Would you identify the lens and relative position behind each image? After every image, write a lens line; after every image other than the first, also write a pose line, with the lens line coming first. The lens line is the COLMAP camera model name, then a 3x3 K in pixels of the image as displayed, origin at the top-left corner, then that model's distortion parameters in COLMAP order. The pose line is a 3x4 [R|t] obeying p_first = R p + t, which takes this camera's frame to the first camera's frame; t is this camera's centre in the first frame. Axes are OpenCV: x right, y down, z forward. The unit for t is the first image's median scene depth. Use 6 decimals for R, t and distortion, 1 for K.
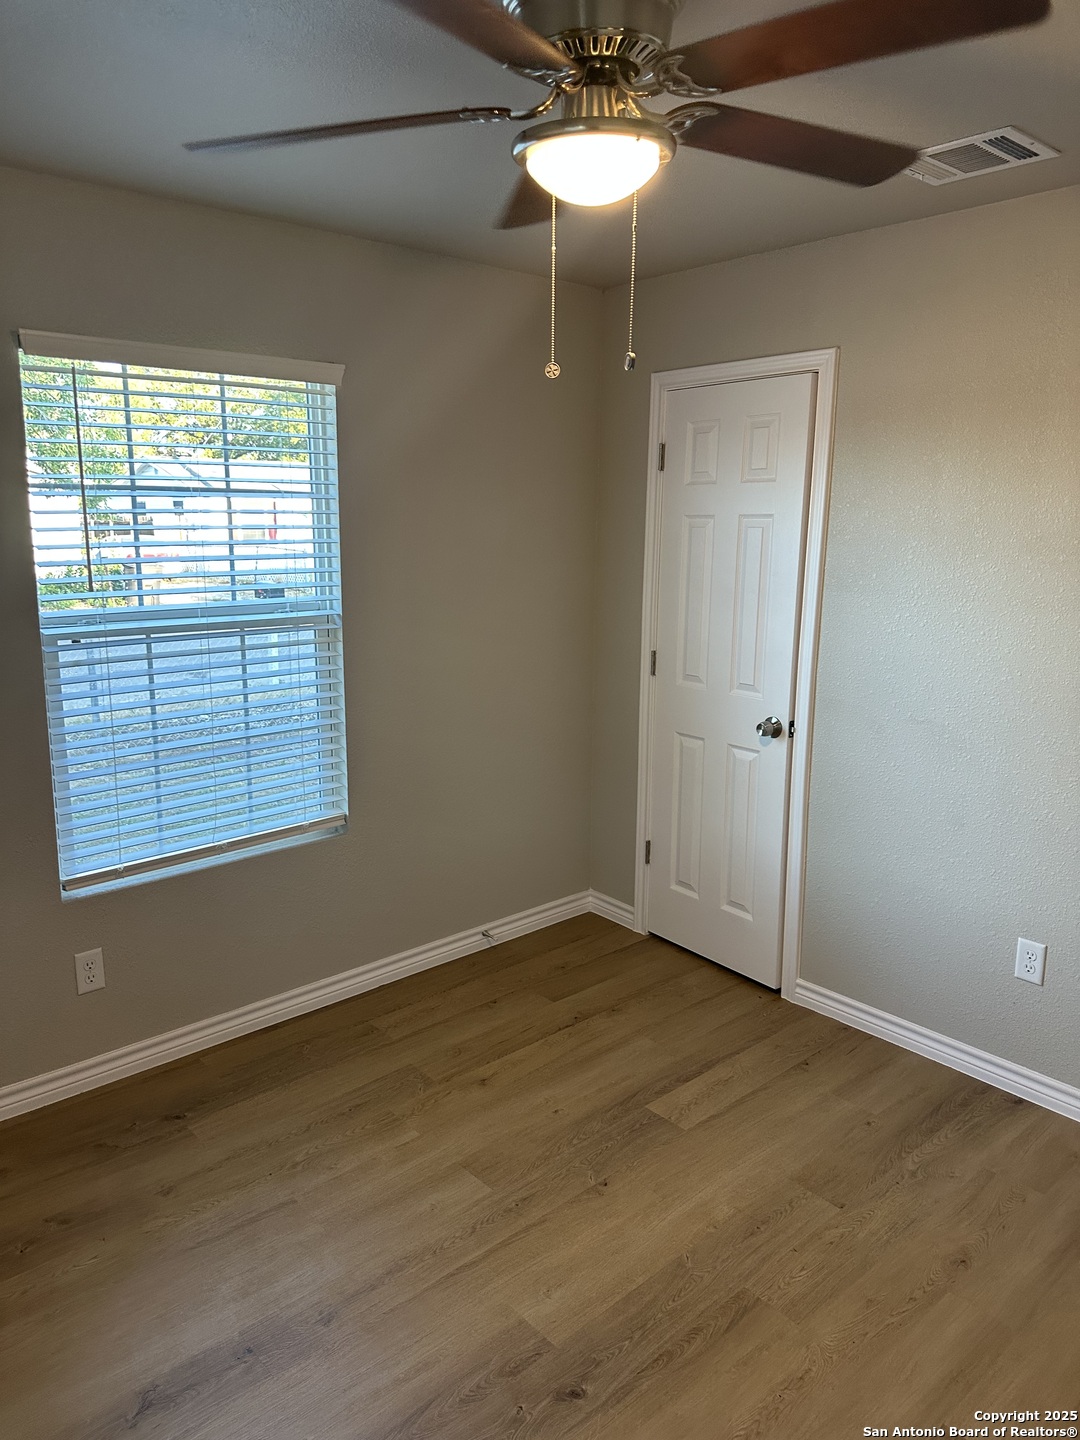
lens RADIAL K [[1005.8, 0, 544.9], [0, 1005.8, 706.8], [0, 0, 1]] dist [0.099855, -0.125790]
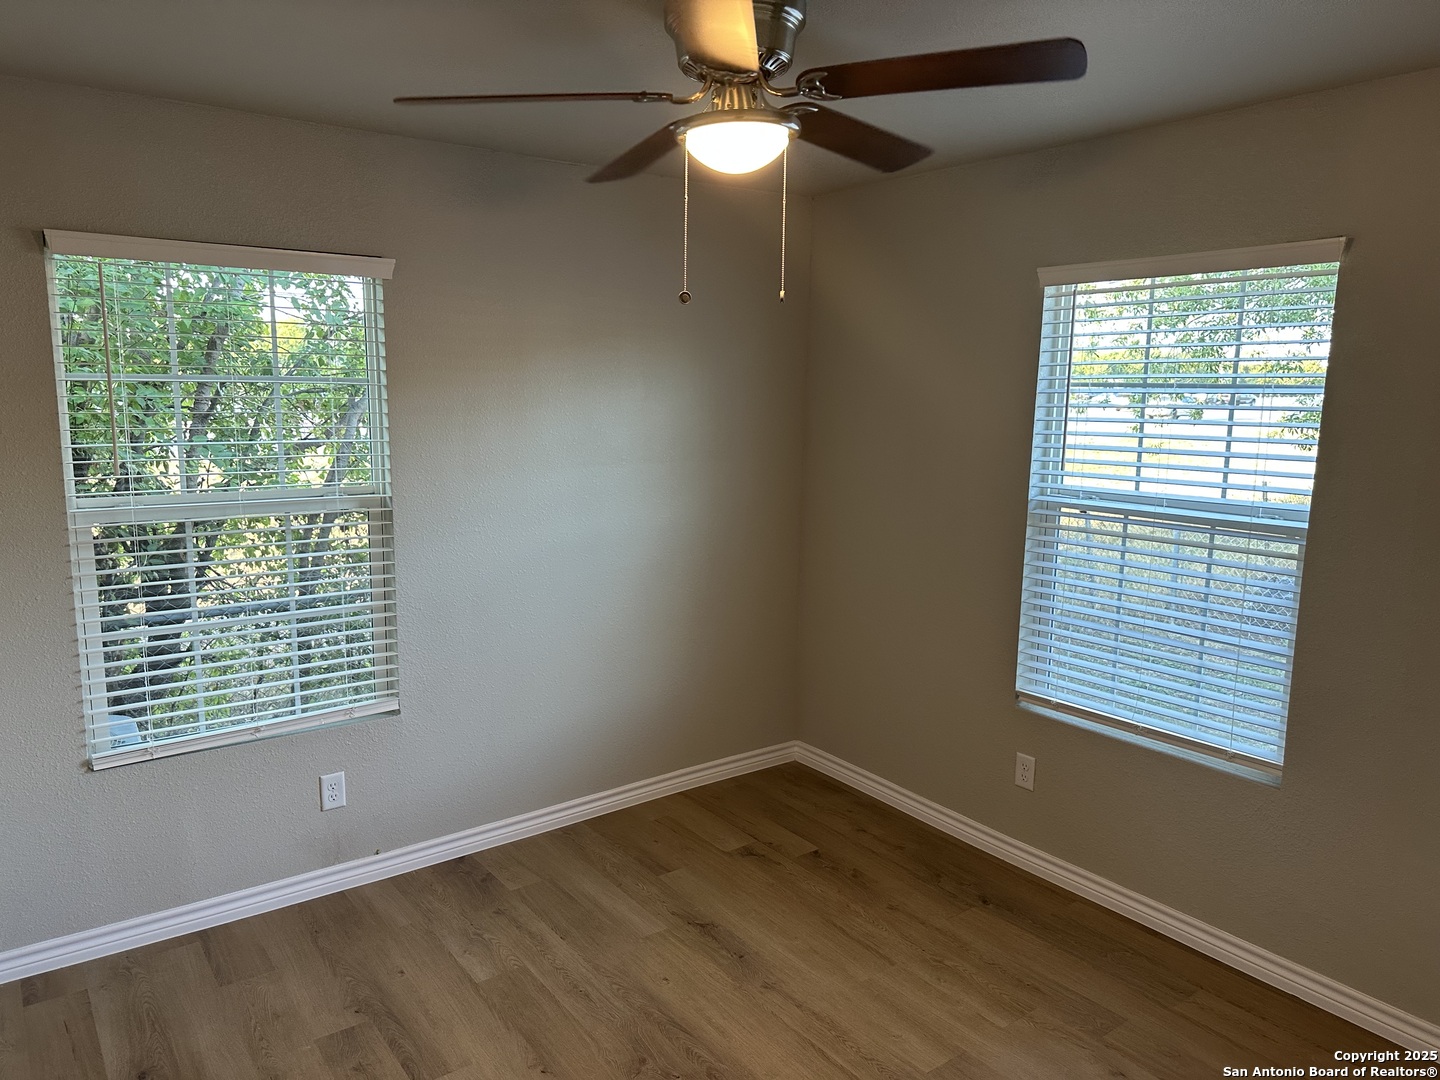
lens RADIAL K [[1005.8, 0, 724.8], [0, 1005.8, 545.3], [0, 0, 1]] dist [0.099855, -0.125790]
pose [[-0.073303, 0.146177, -0.986539, 0.775039], [-0.210763, 0.964588, 0.158585, -0.127981], [0.974785, 0.219551, -0.039899, 0.644386]]
